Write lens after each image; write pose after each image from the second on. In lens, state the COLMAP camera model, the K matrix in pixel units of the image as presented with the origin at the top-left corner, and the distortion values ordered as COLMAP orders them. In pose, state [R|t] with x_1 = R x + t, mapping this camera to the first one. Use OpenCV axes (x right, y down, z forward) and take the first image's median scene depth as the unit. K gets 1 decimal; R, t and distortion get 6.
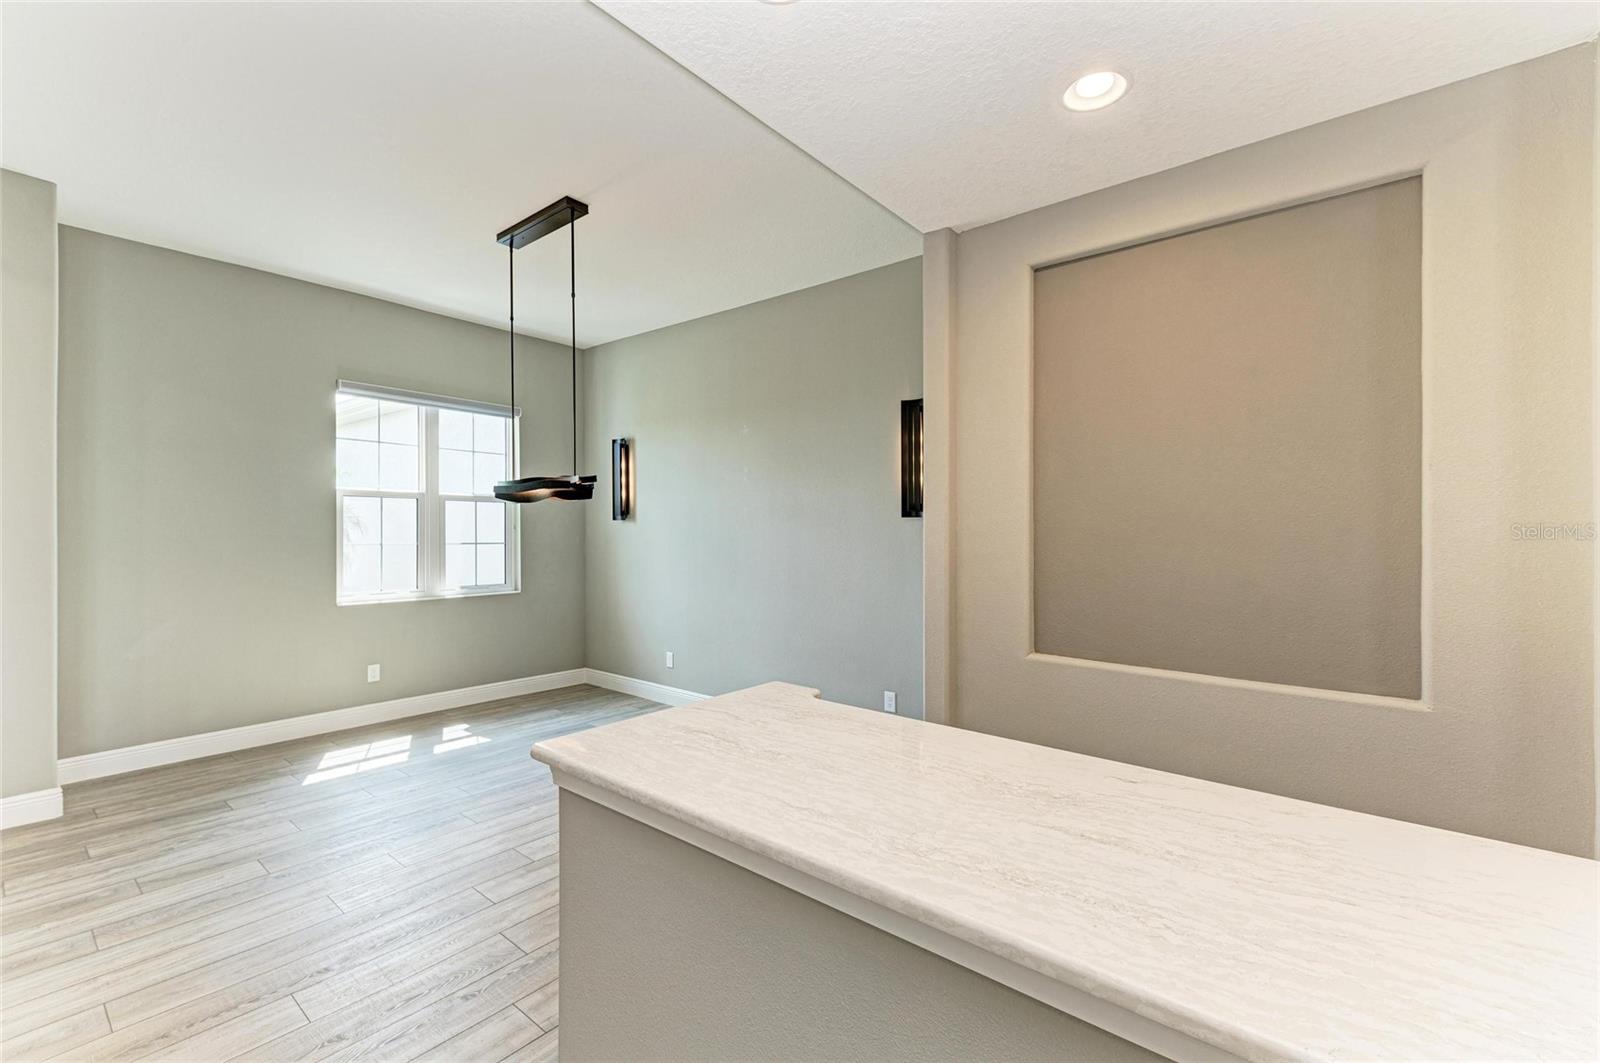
lens RADIAL K [[670.1, 0, 800.0], [0, 670.1, 531.5], [0, 0, 1]] dist [-0.001097, -0.000122]
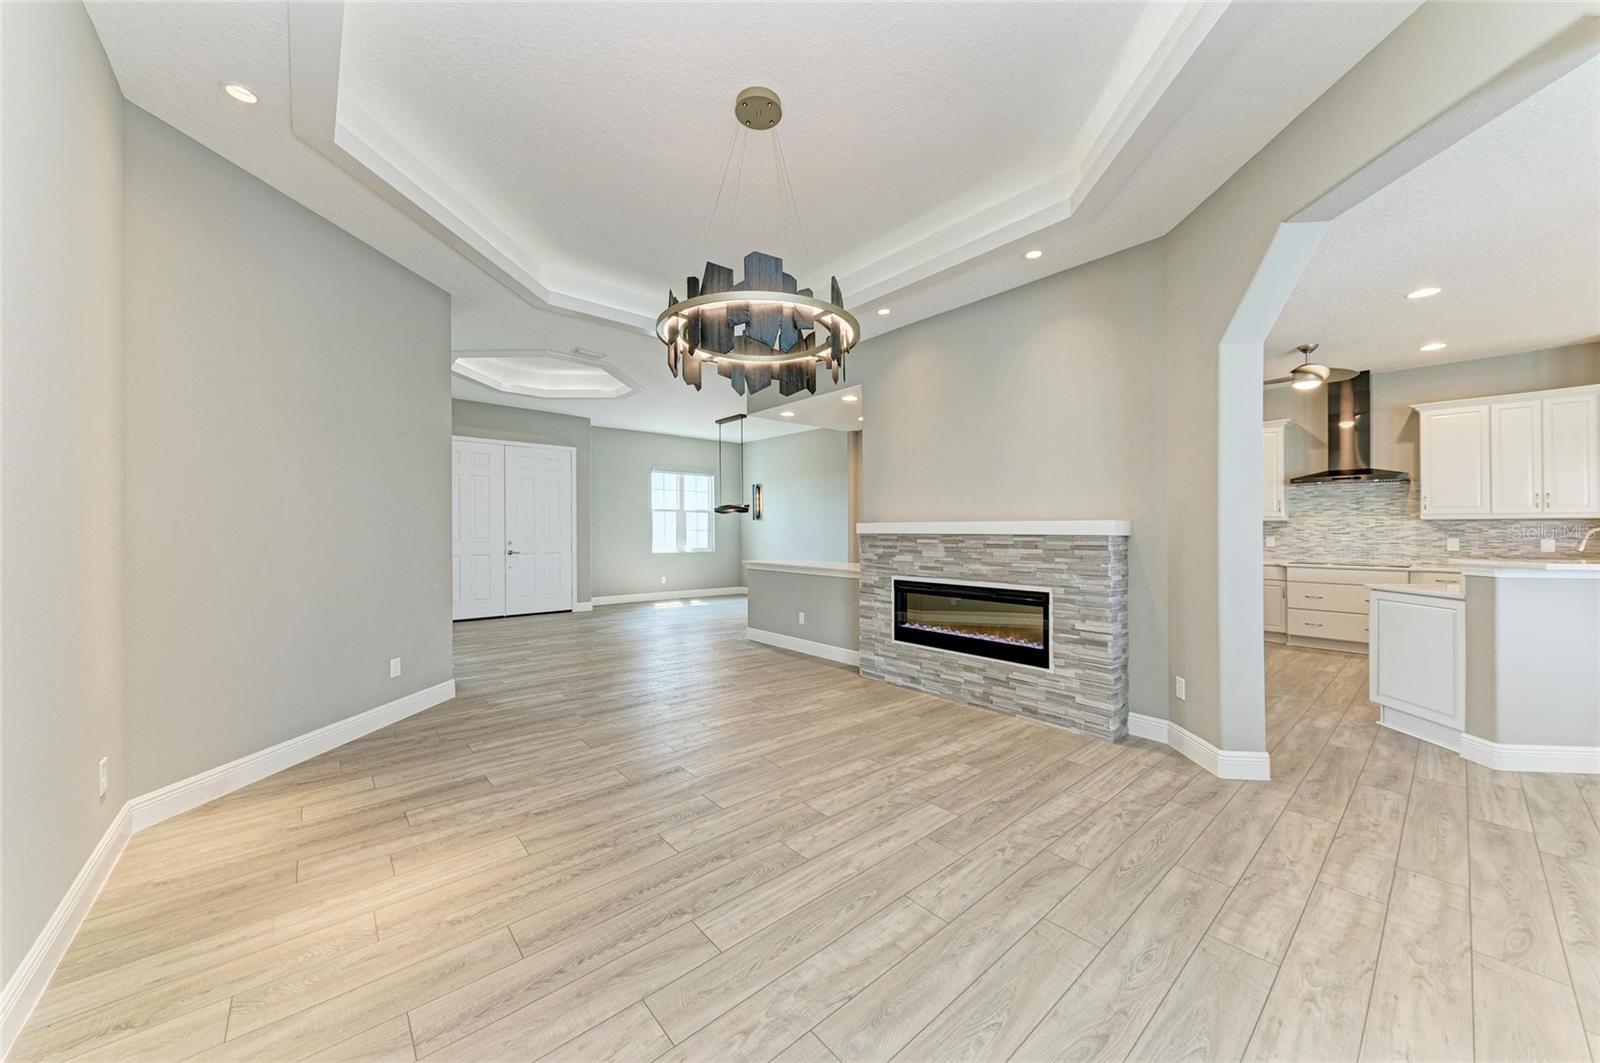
lens RADIAL K [[565.4, 0, 800.0], [0, 565.4, 531.5], [0, 0, 1]] dist [0.007206, -0.000057]
pose [[0.984678, -0.002712, -0.174364, 0.242996], [0.002619, 0.999996, -0.000763, 0.026010], [0.174365, 0.000295, 0.984681, -0.987230]]
